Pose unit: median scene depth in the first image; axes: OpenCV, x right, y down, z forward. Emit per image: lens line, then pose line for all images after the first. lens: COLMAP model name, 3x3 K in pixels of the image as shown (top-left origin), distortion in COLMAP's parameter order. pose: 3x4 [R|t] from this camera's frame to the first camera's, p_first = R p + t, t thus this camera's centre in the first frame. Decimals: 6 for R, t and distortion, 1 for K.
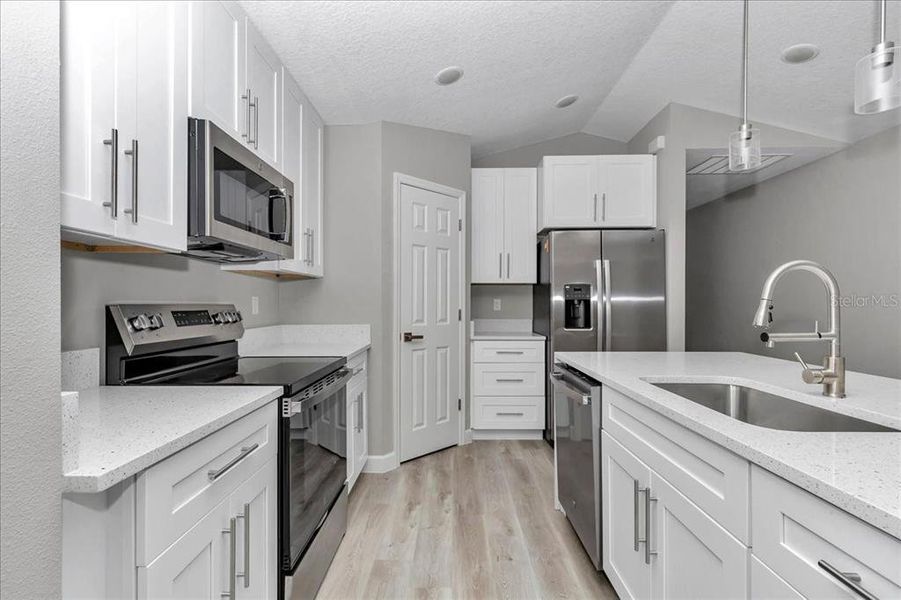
lens RADIAL K [[414.4, 0, 446.6], [0, 414.4, 305.1], [0, 0, 1]] dist [-0.001082, -0.000232]
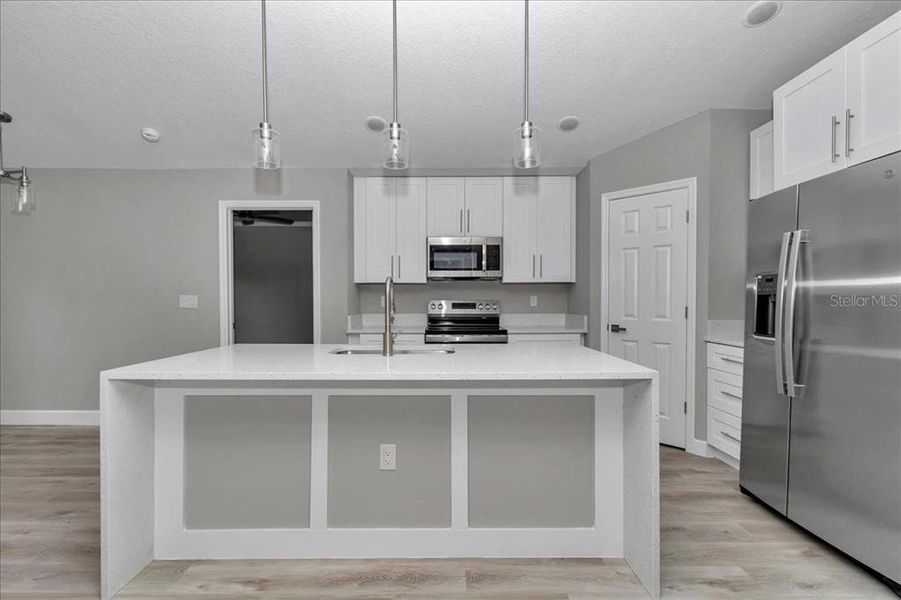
lens RADIAL K [[414.4, 0, 446.6], [0, 414.4, 305.1], [0, 0, 1]] dist [-0.001082, -0.000232]
pose [[0.023052, 0.013859, -0.999638, 1.086254], [-0.003286, 0.999900, 0.013787, -0.004172], [0.999729, 0.002967, 0.023095, 0.496242]]
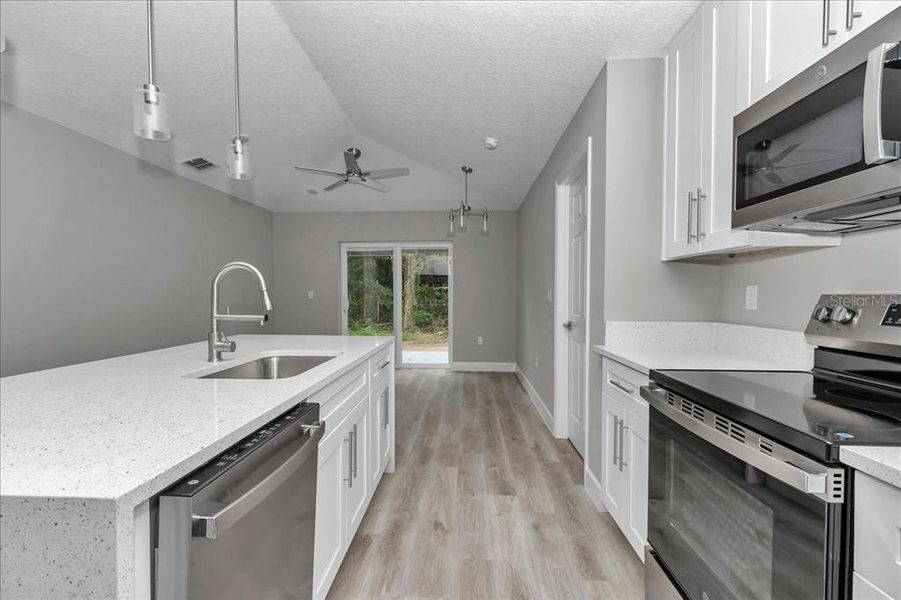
lens RADIAL K [[414.4, 0, 446.6], [0, 414.4, 305.1], [0, 0, 1]] dist [-0.001082, -0.000232]
pose [[-0.999554, -0.001117, 0.029839, 0.052303], [-0.000209, 0.999537, 0.030411, -0.003200], [-0.029860, 0.030392, -0.999092, 0.961657]]
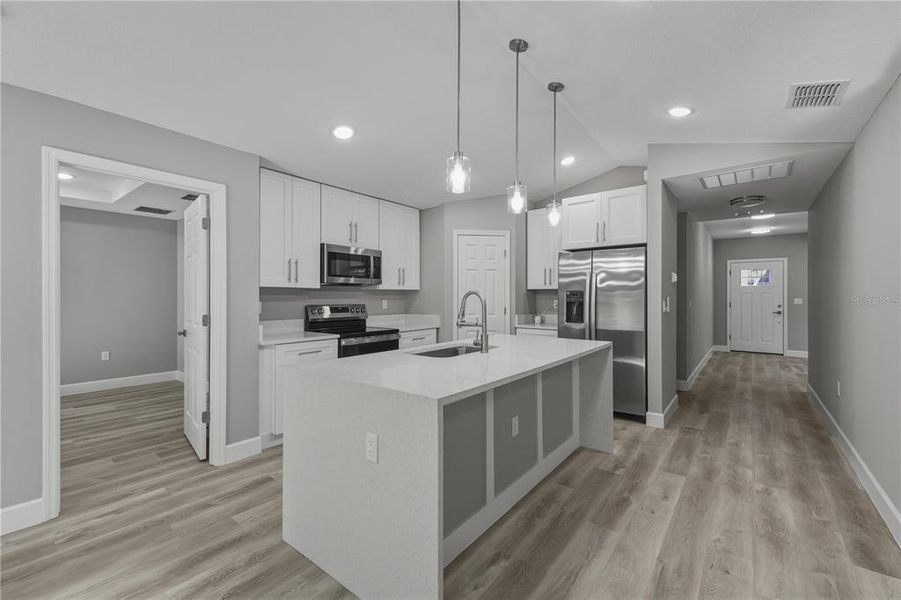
lens RADIAL K [[376.7, 0, 451.7], [0, 376.7, 295.9], [0, 0, 1]] dist [0.000728, -0.000111]
pose [[0.798666, -0.001575, -0.601773, 0.817939], [-0.002902, 0.999975, -0.006467, -0.026004], [0.601768, 0.006911, 0.798641, -0.279067]]
